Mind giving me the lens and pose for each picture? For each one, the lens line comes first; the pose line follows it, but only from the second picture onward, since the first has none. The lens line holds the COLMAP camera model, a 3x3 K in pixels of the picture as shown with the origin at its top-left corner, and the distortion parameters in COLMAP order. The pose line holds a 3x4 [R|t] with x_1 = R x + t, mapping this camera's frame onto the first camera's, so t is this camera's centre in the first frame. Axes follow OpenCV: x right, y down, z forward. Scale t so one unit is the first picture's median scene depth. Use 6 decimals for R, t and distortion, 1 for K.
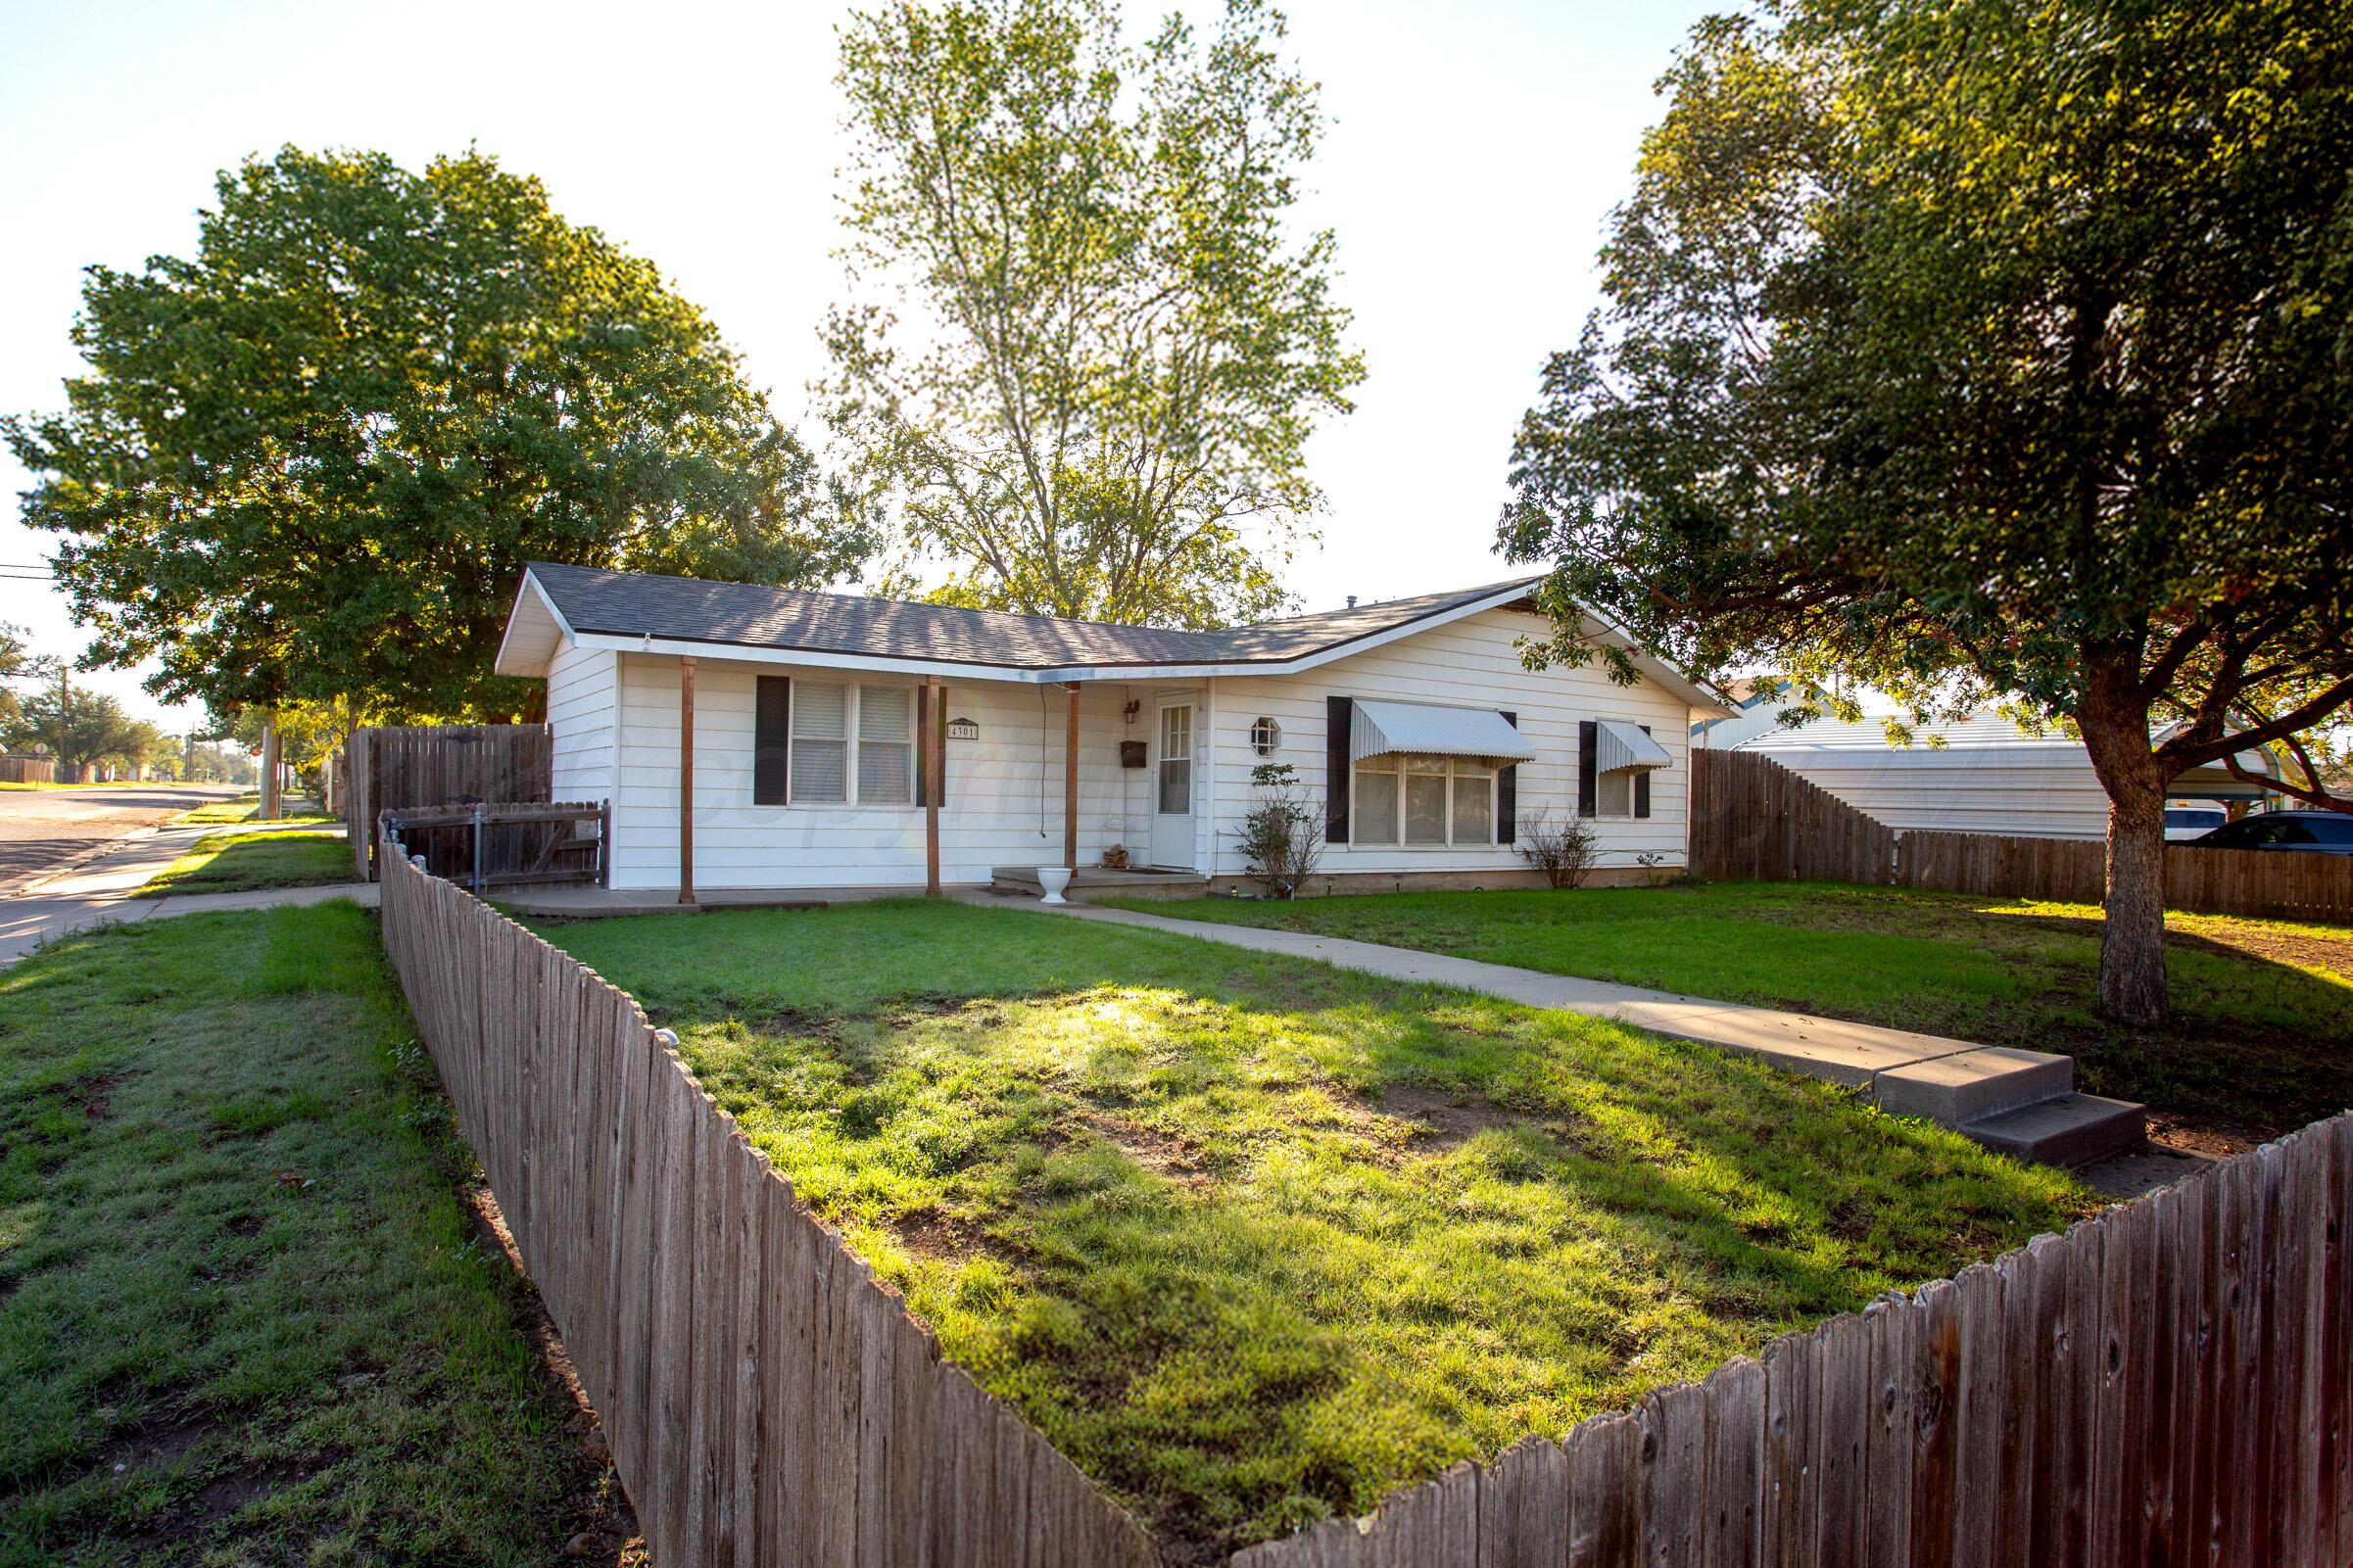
lens RADIAL K [[1158.7, 0, 1176.5], [0, 1158.7, 784.0], [0, 0, 1]] dist [-0.064970, 0.026696]
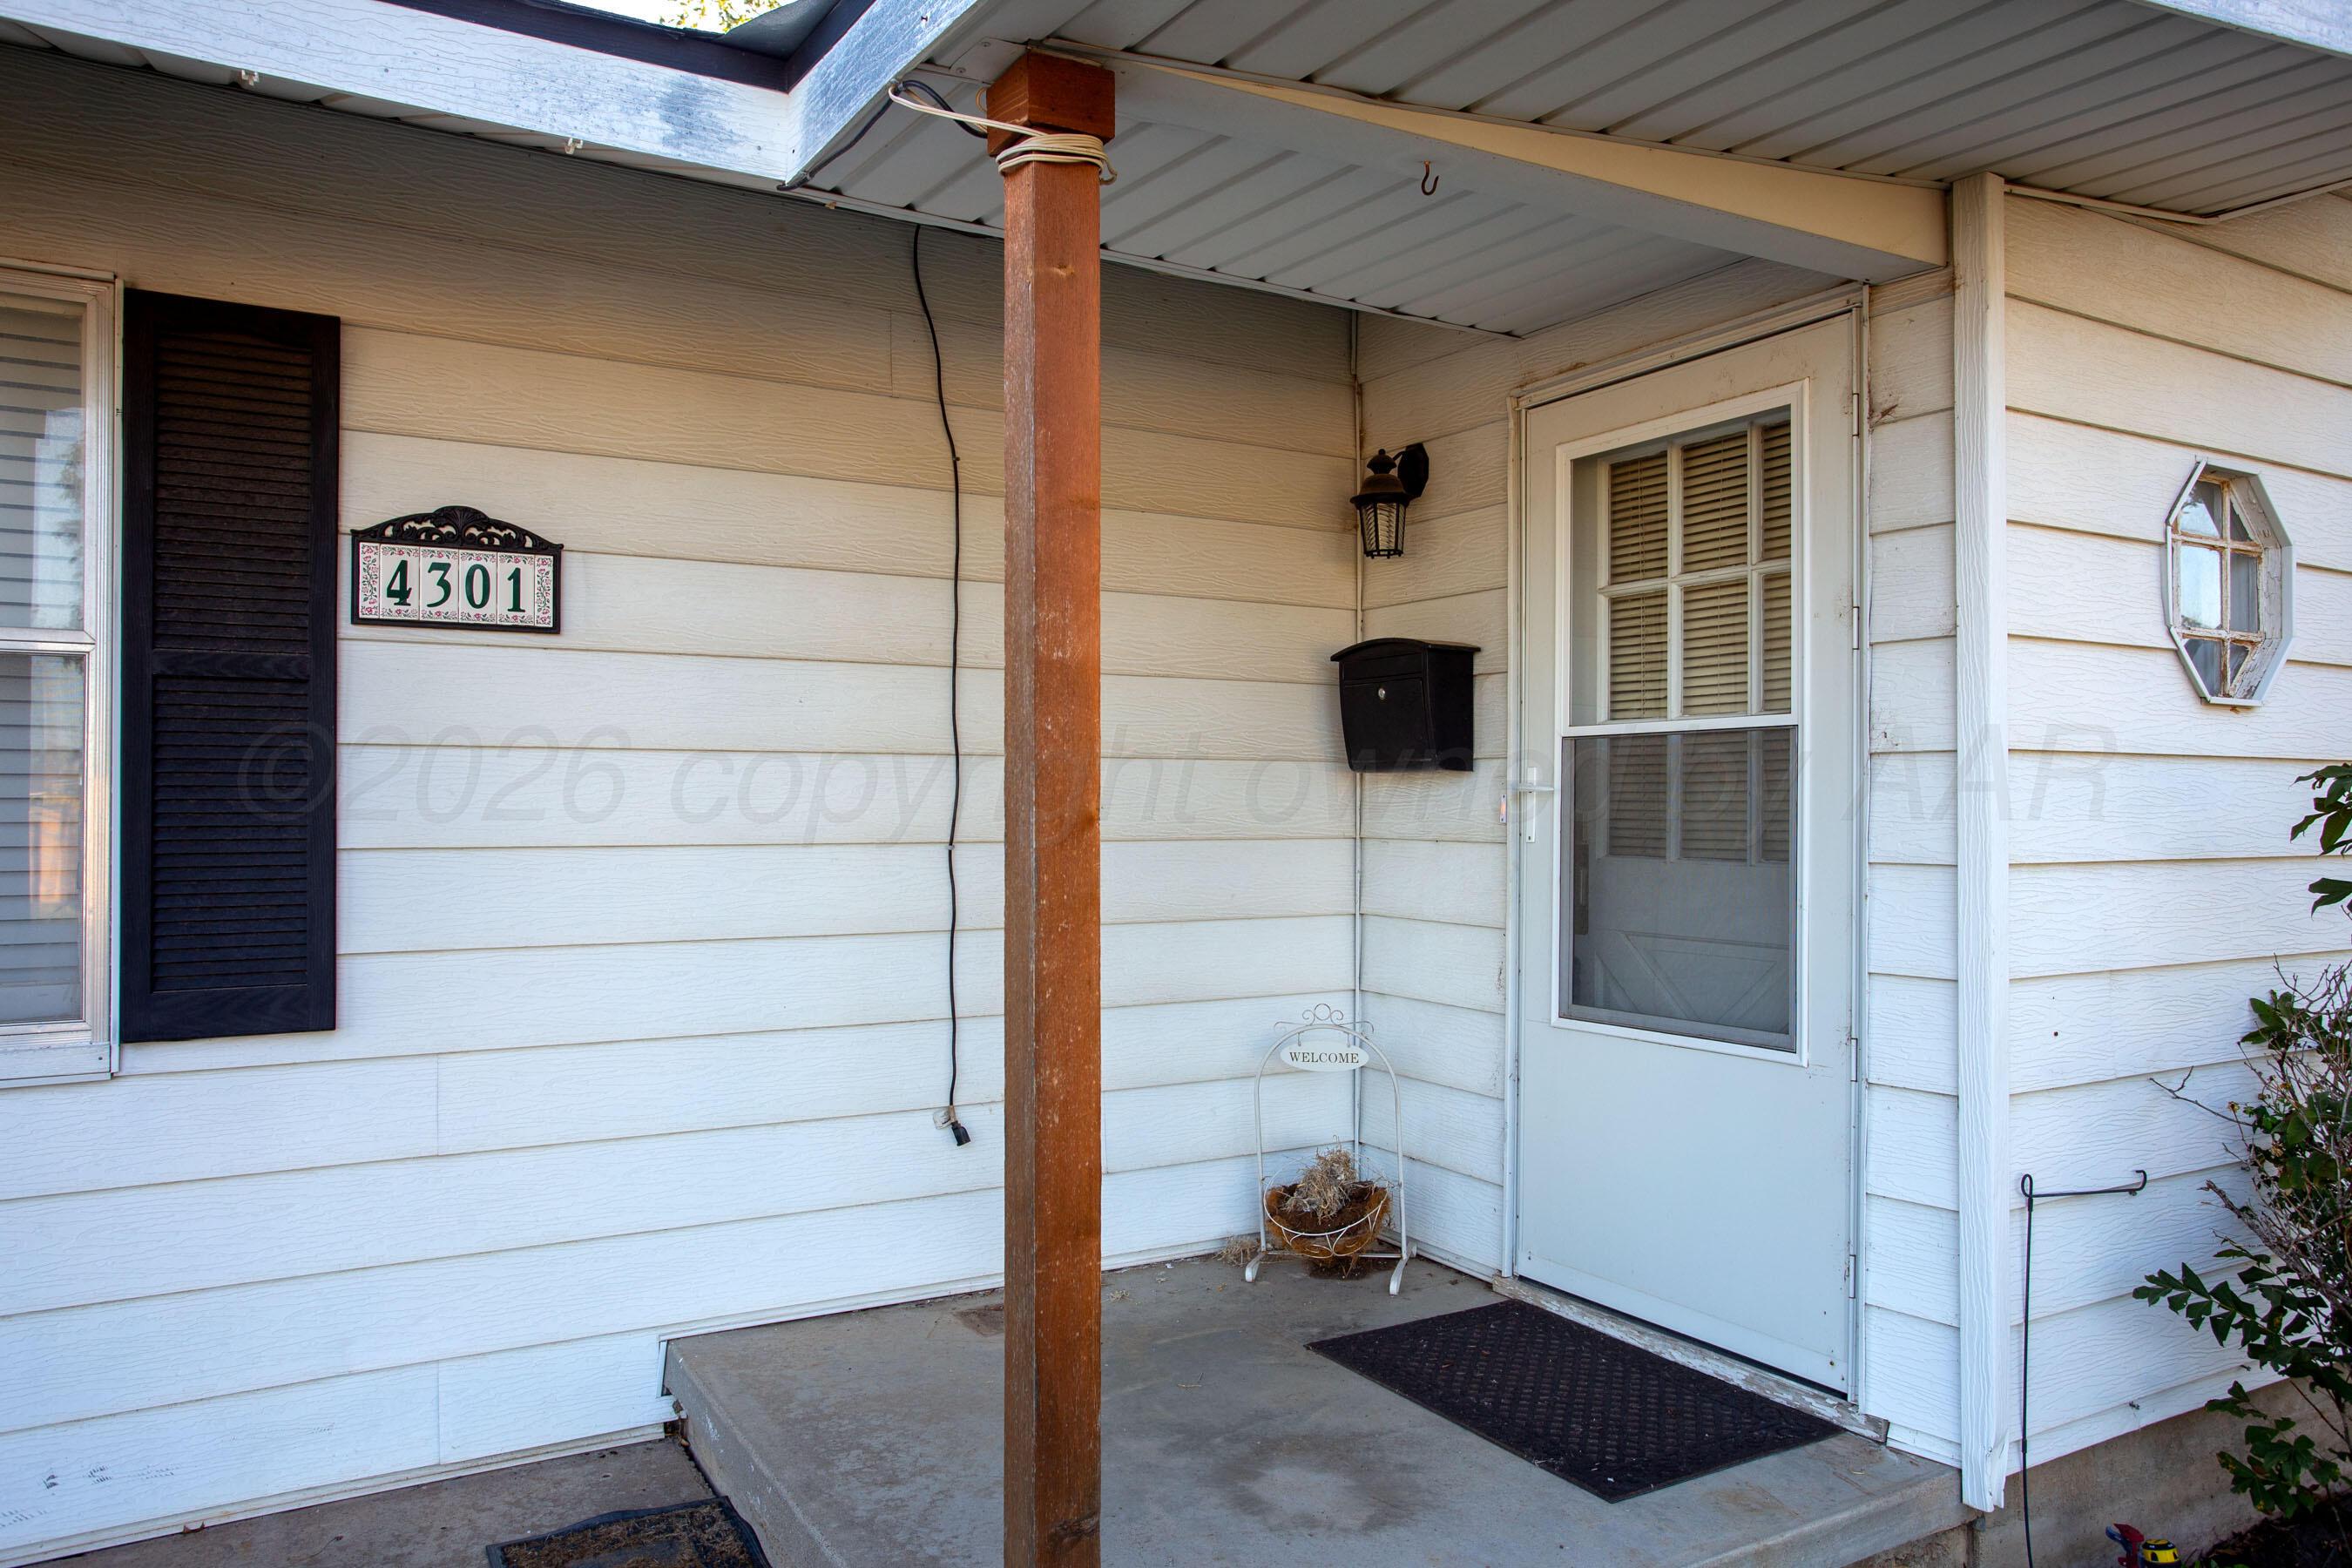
lens RADIAL K [[1704.8, 0, 1176.0], [0, 1704.8, 784.0], [0, 0, 1]] dist [-0.000638, -0.000226]
pose [[0.997578, -0.017974, -0.067197, -0.056889], [0.018136, 0.999834, 0.001799, -0.013335], [0.067153, -0.003014, 0.997738, 0.696856]]
